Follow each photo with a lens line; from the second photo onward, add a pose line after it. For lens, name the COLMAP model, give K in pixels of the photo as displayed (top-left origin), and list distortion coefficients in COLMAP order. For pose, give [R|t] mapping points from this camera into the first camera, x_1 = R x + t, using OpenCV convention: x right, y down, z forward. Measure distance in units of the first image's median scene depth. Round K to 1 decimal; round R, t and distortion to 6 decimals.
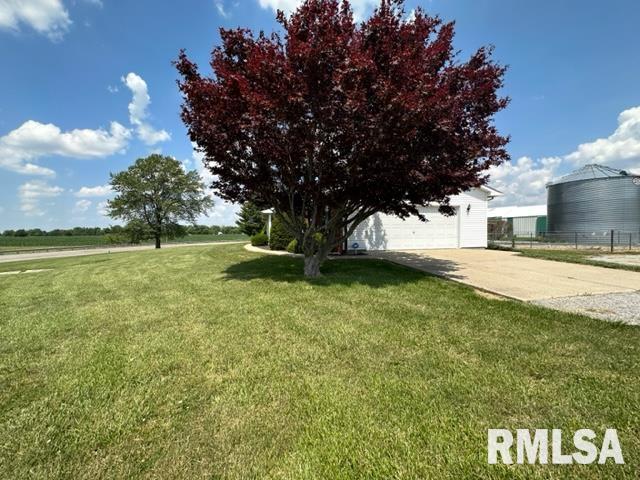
lens RADIAL K [[256.3, 0, 319.7], [0, 256.3, 245.1], [0, 0, 1]] dist [0.005474, 0.000230]
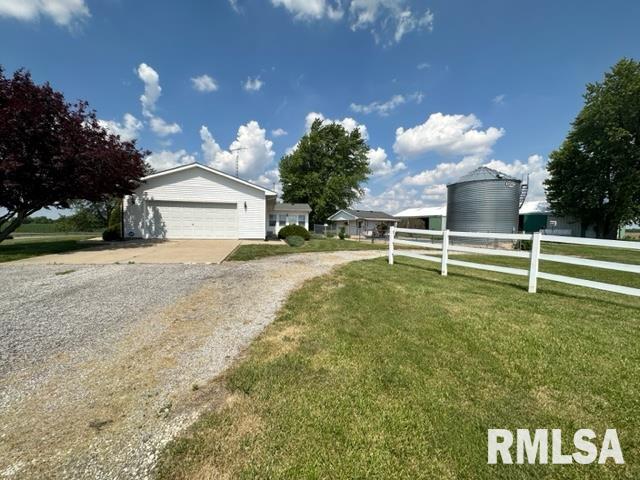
lens RADIAL K [[256.3, 0, 319.2], [0, 256.3, 243.6], [0, 0, 1]] dist [-0.001874, -0.000184]
pose [[0.999119, 0.028248, -0.031043, 0.945055], [-0.027773, 0.999492, 0.015626, 0.002156], [0.031469, -0.014750, 0.999396, -0.142457]]
